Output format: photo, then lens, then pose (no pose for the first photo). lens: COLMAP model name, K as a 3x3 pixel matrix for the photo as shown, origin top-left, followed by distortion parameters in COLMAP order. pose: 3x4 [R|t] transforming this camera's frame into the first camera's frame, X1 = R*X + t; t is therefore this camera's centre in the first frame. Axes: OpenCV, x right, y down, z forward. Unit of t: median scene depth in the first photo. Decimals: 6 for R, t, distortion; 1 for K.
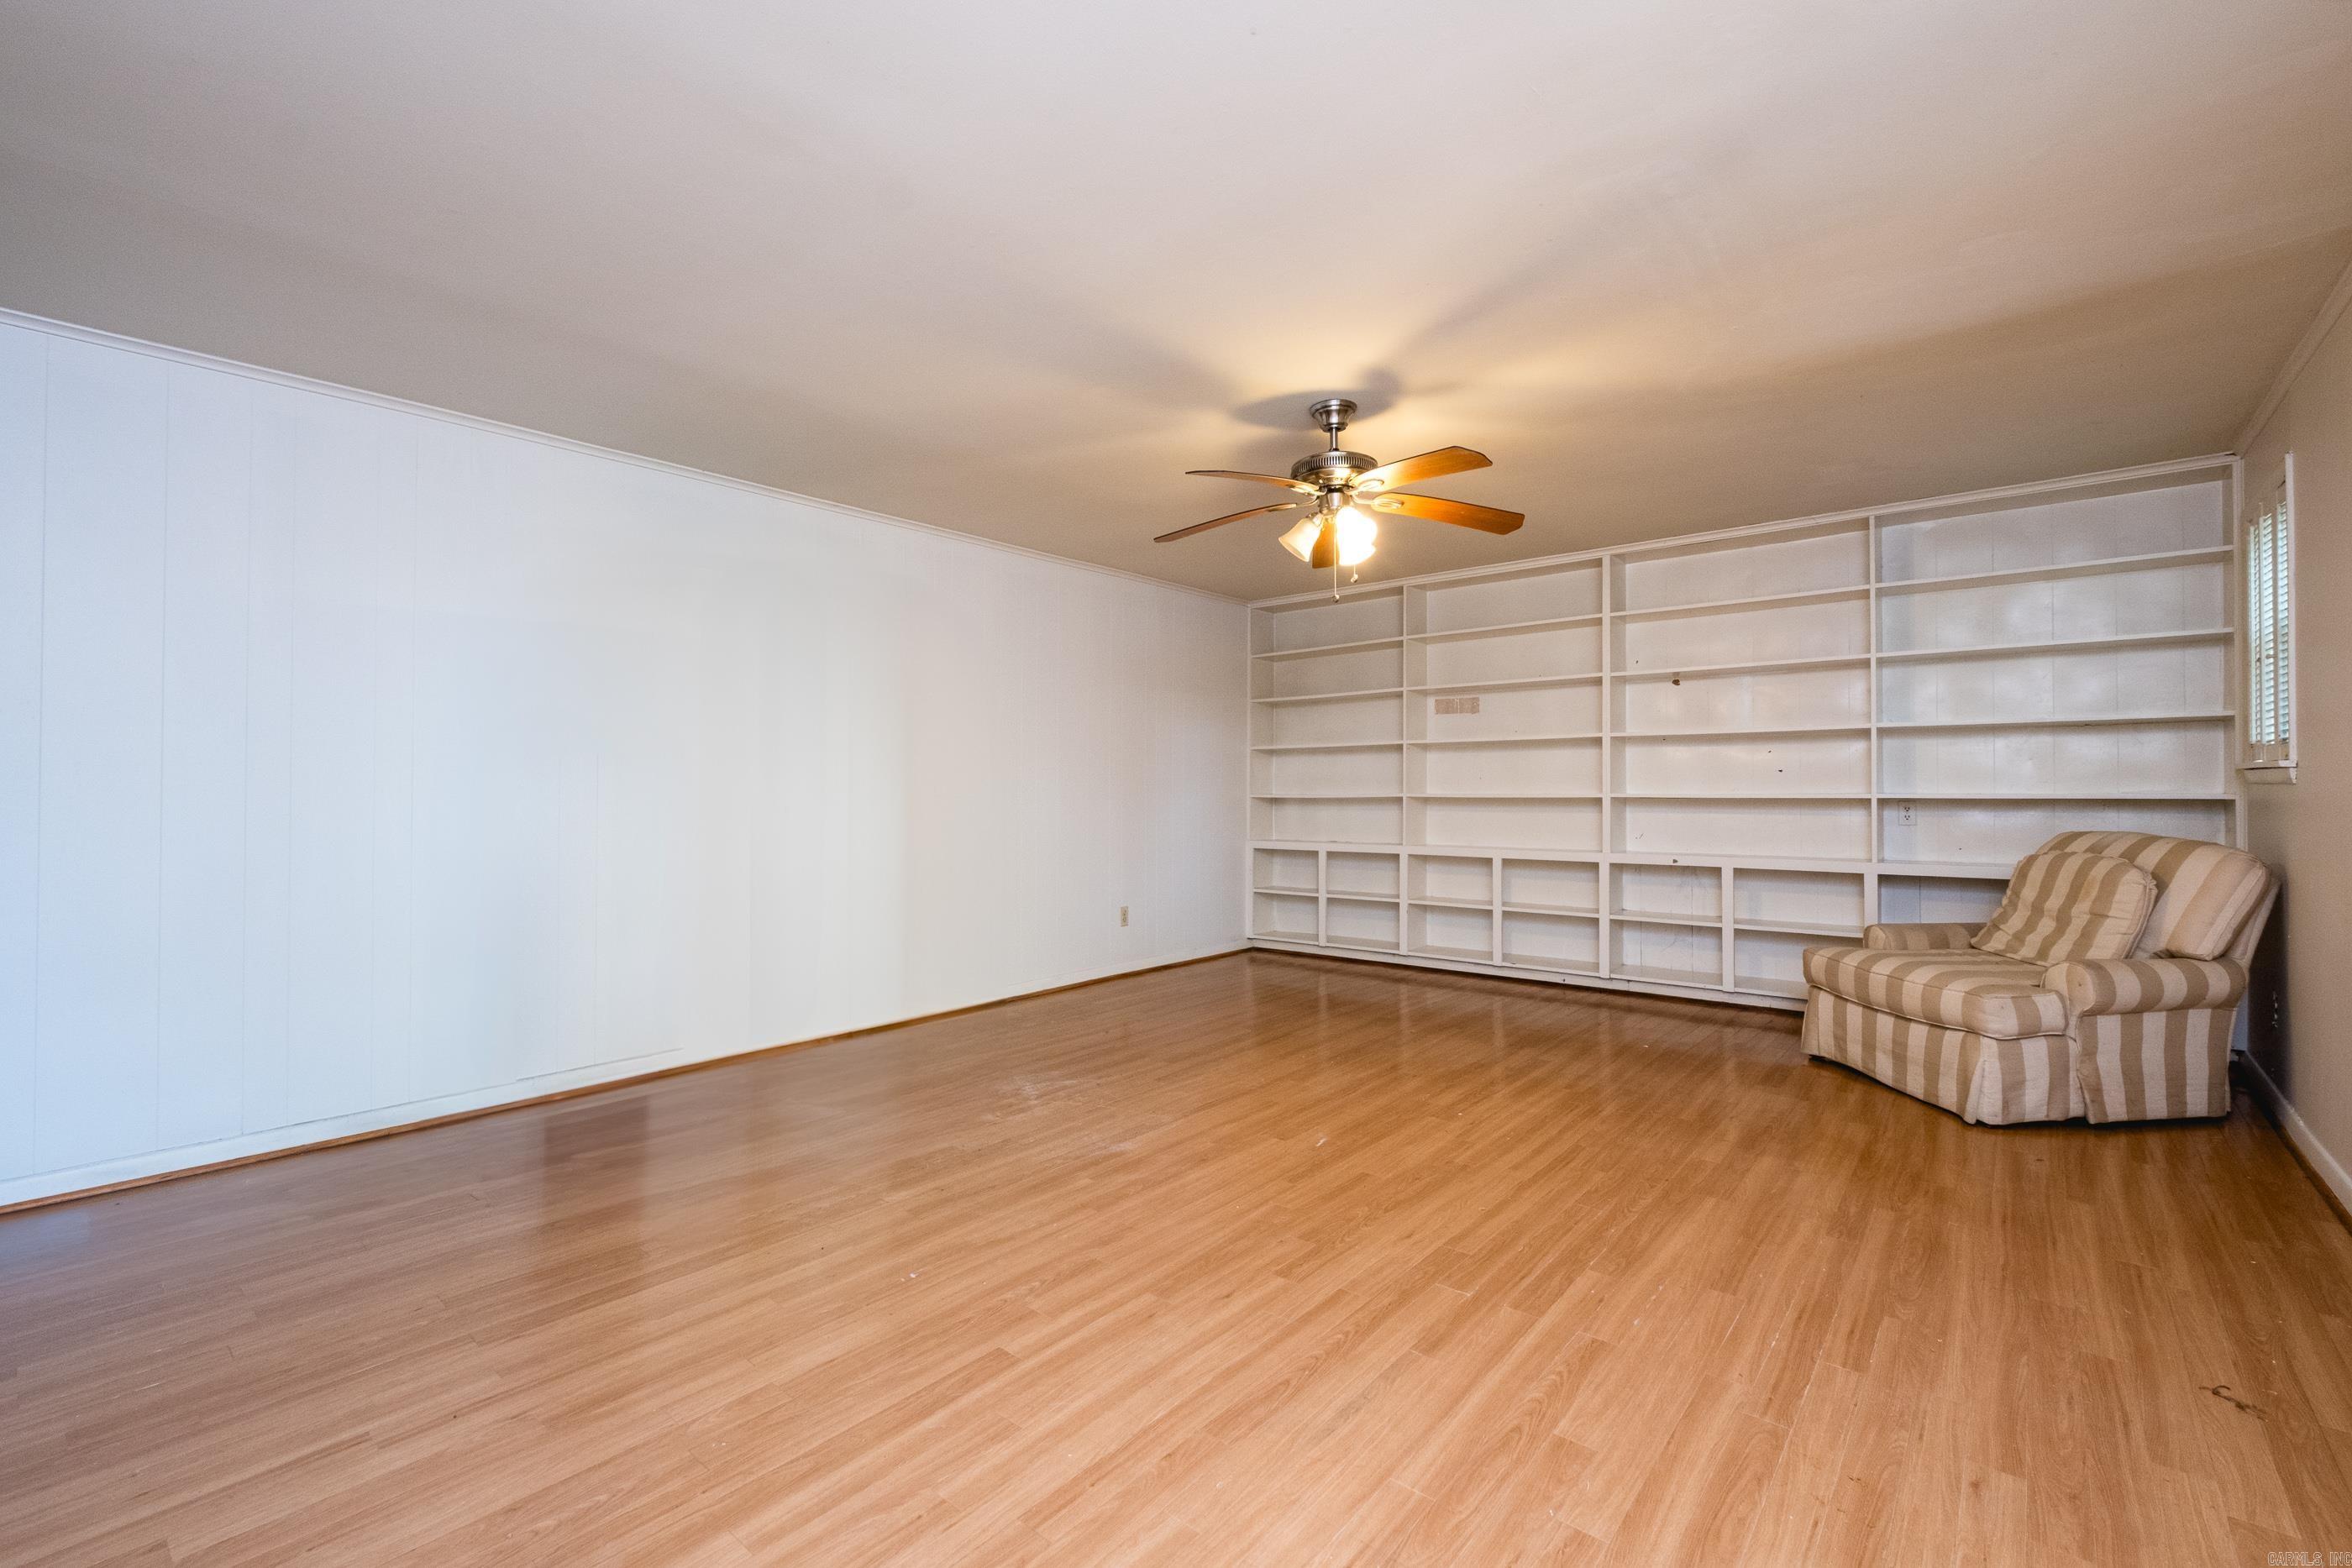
lens RADIAL K [[1020.4, 0, 1166.2], [0, 1020.4, 787.3], [0, 0, 1]] dist [0.004965, -0.003174]
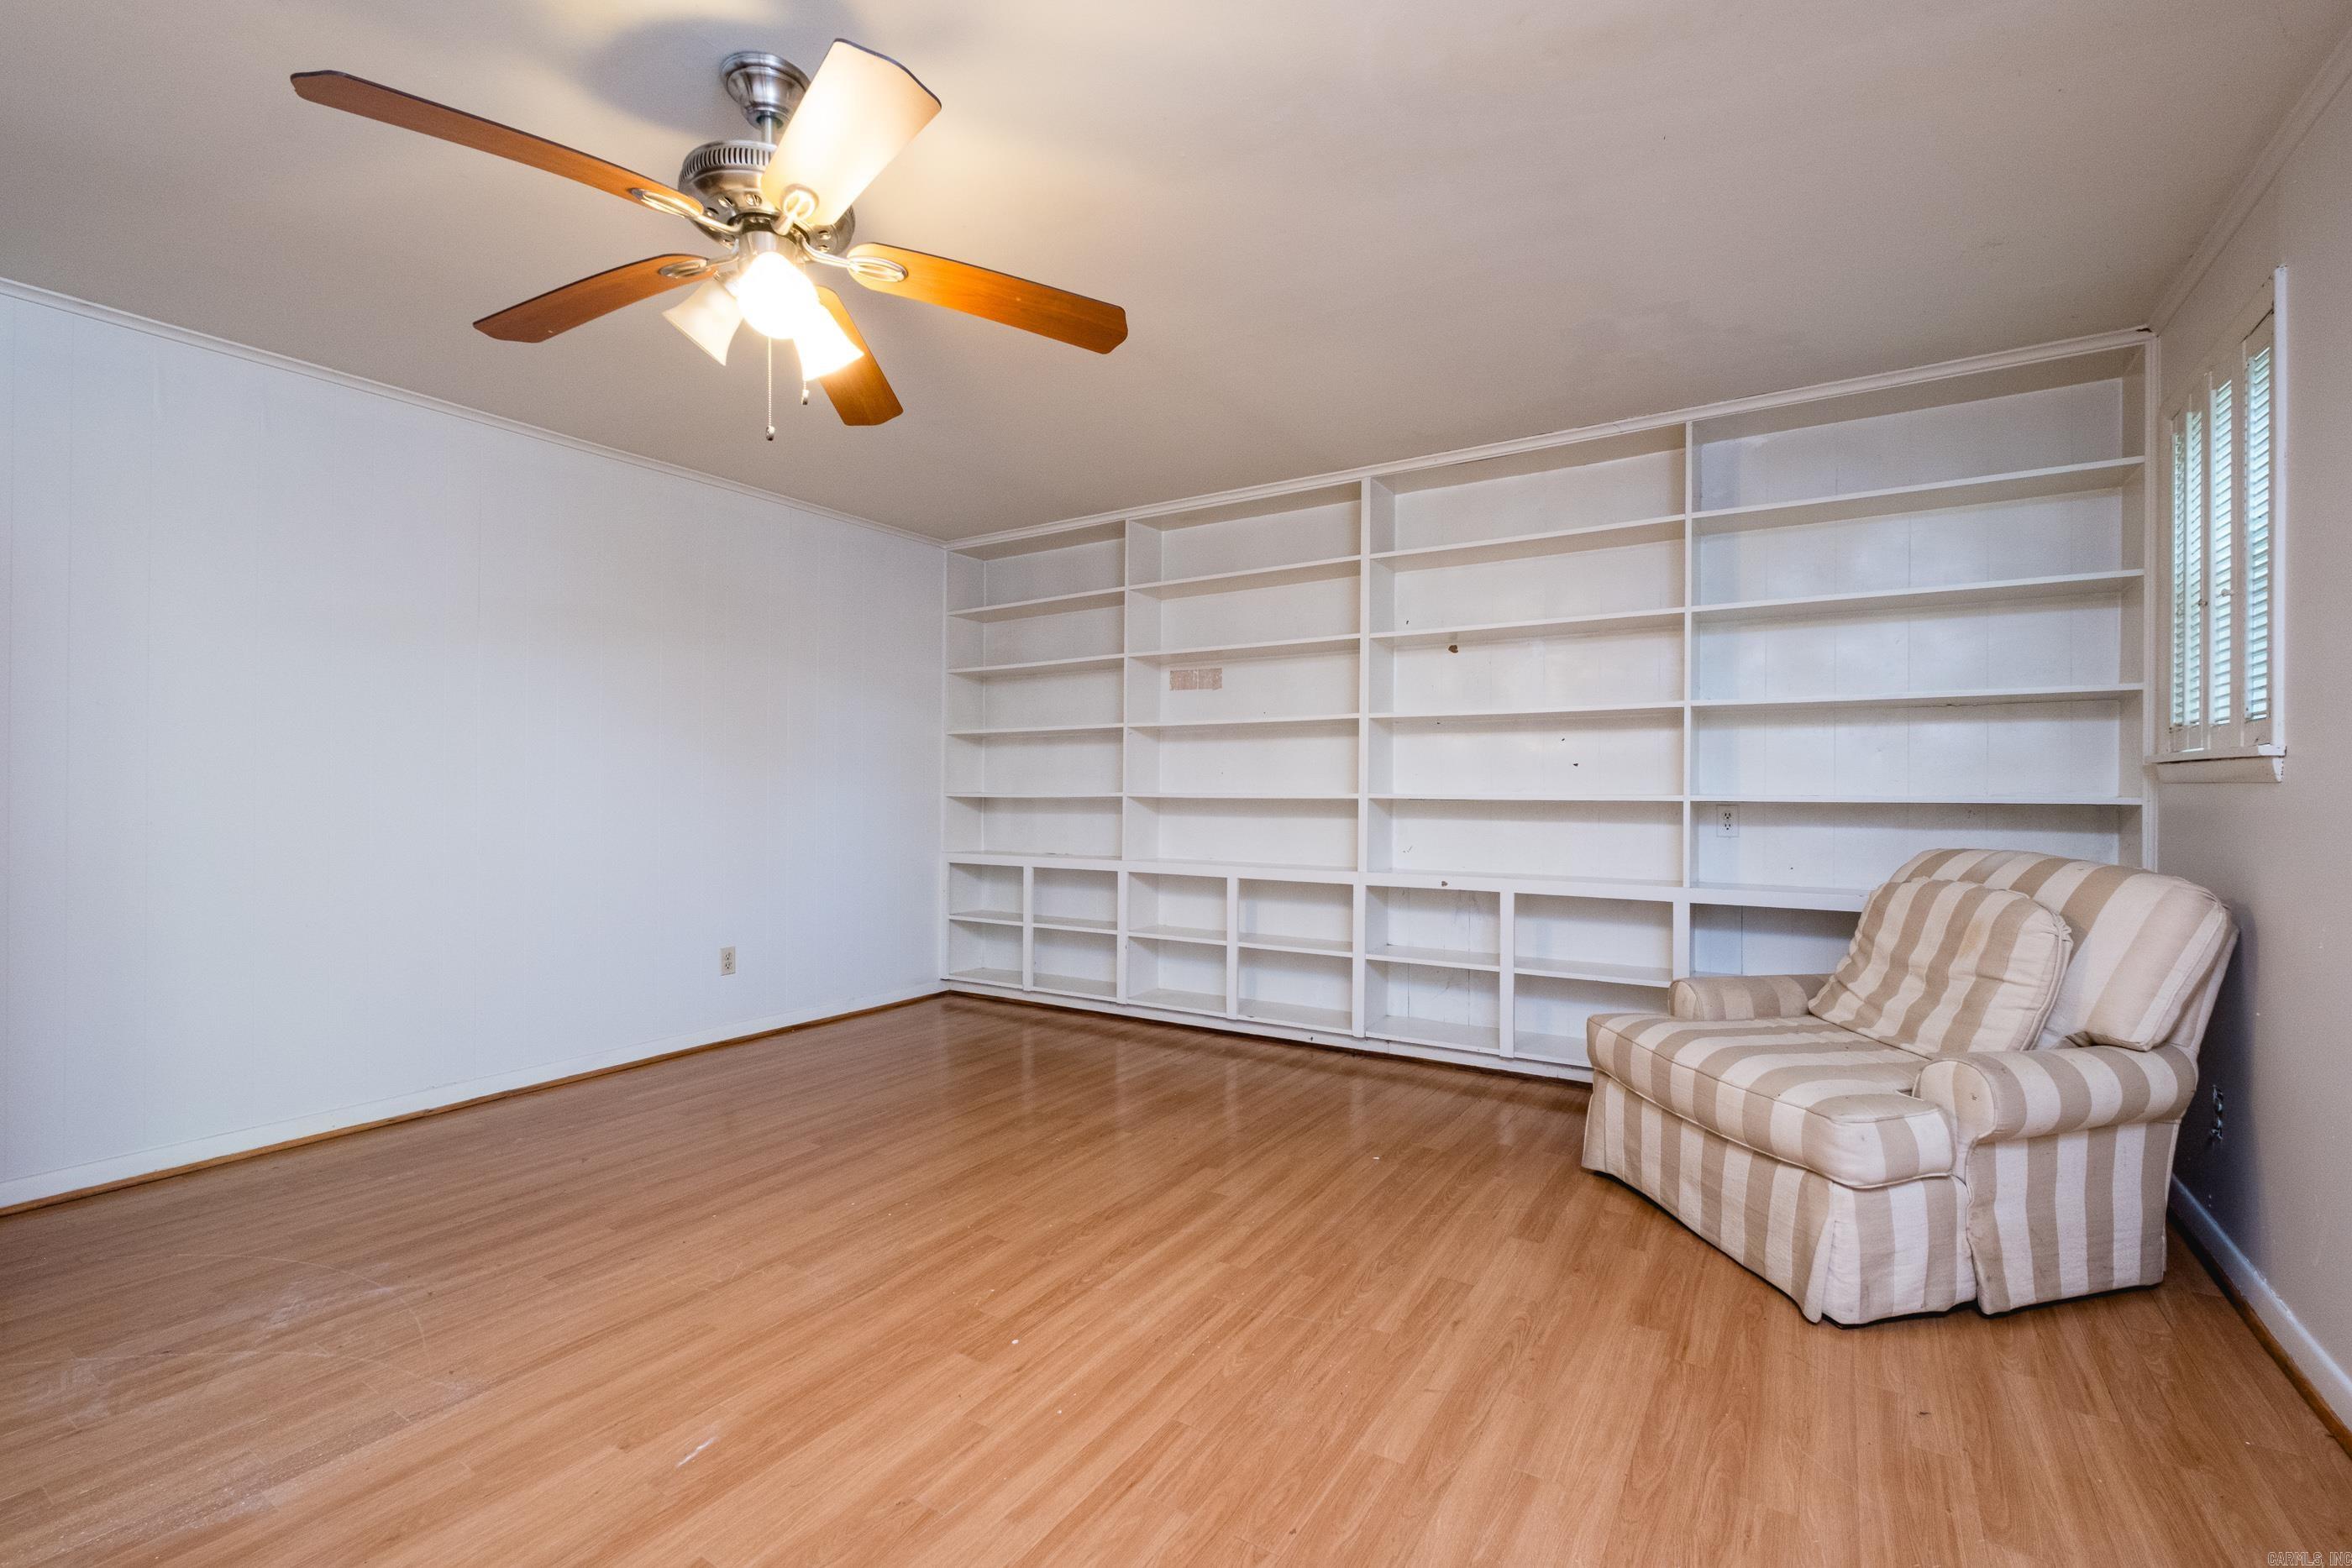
lens RADIAL K [[1020.4, 0, 1181.3], [0, 1020.4, 806.9], [0, 0, 1]] dist [0.004965, -0.003174]
pose [[0.990802, 0.002912, 0.135286, 0.259745], [-0.005368, 0.999827, 0.017794, 0.004000], [-0.135211, -0.018356, 0.990647, 0.357974]]
